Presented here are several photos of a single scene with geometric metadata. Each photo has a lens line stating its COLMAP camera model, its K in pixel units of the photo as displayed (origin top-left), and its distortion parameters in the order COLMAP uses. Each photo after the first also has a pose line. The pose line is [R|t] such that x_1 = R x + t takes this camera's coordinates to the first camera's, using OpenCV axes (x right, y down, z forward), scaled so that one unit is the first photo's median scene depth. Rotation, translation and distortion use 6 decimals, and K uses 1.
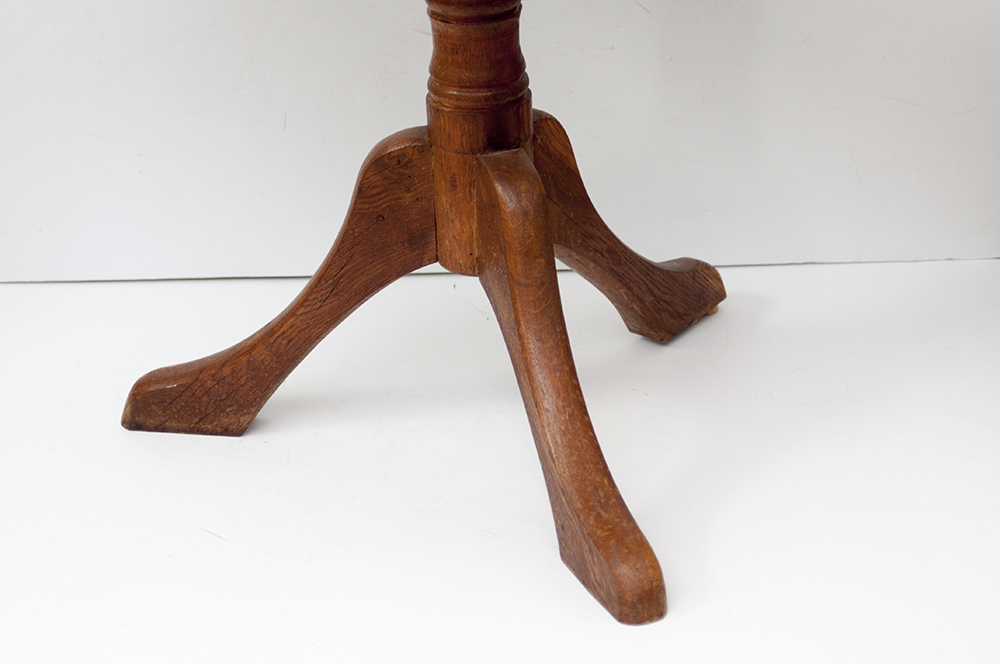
lens RADIAL K [[3068.9, 0, 497.6], [0, 3068.9, 330.4], [0, 0, 1]] dist [0.113061, 0.000000]
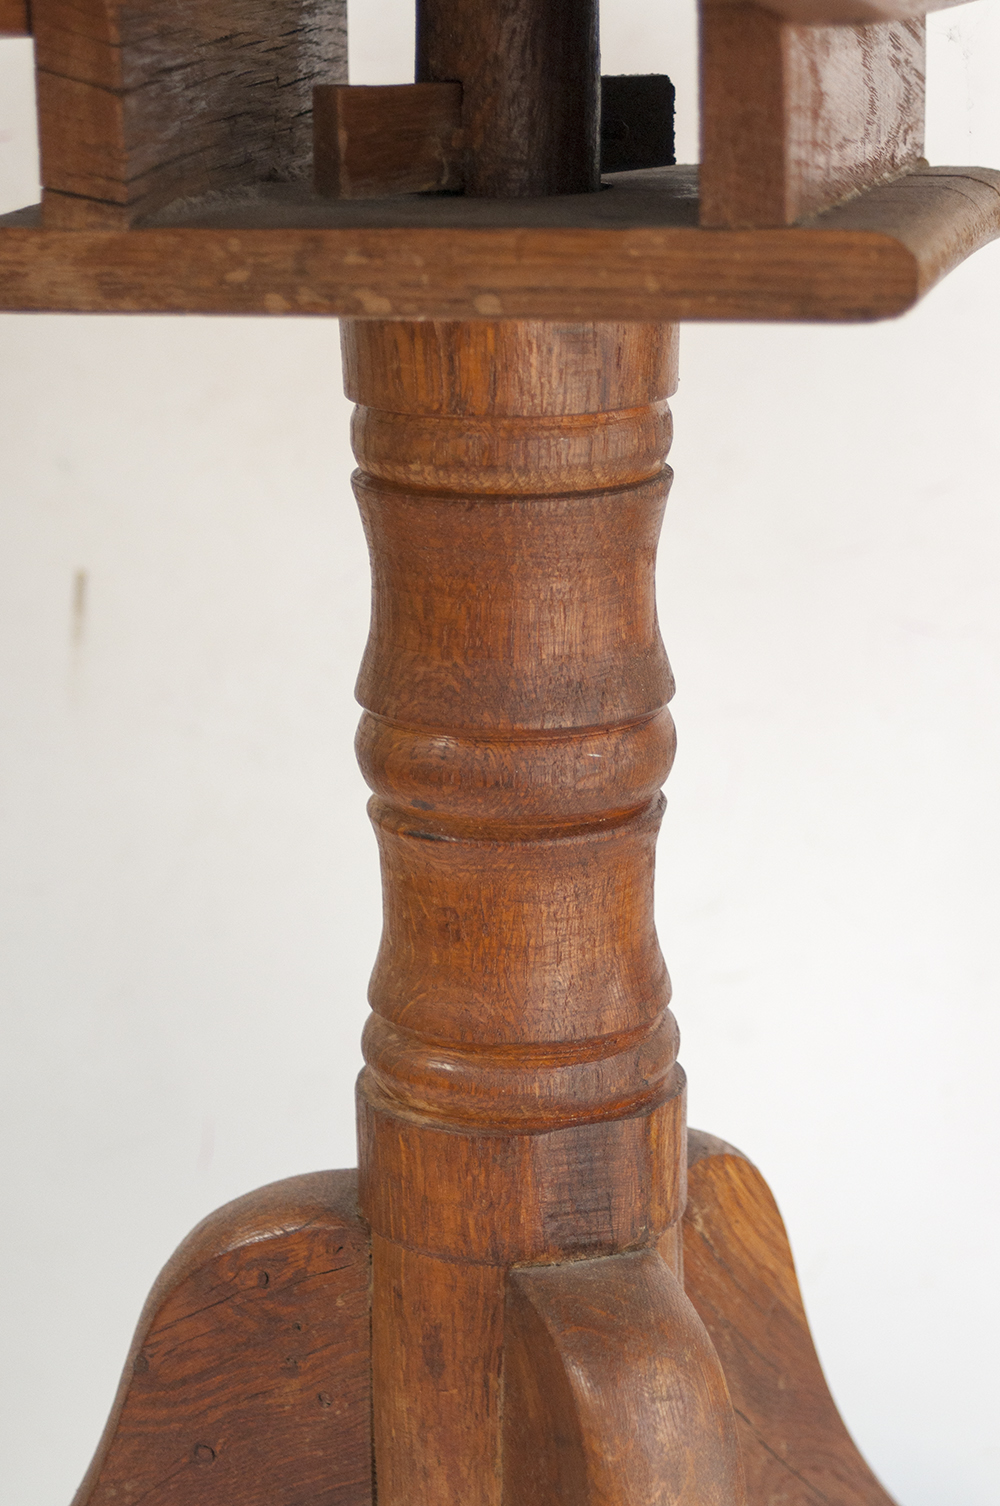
lens RADIAL K [[3662.0, 0, 536.0], [0, 3662.0, 682.8], [0, 0, 1]] dist [-0.095926, 0.000000]
pose [[0.999491, 0.028022, 0.015222, -0.011456], [-0.024484, 0.980153, -0.196723, -0.042066], [-0.020433, 0.196250, 0.980341, 0.619155]]
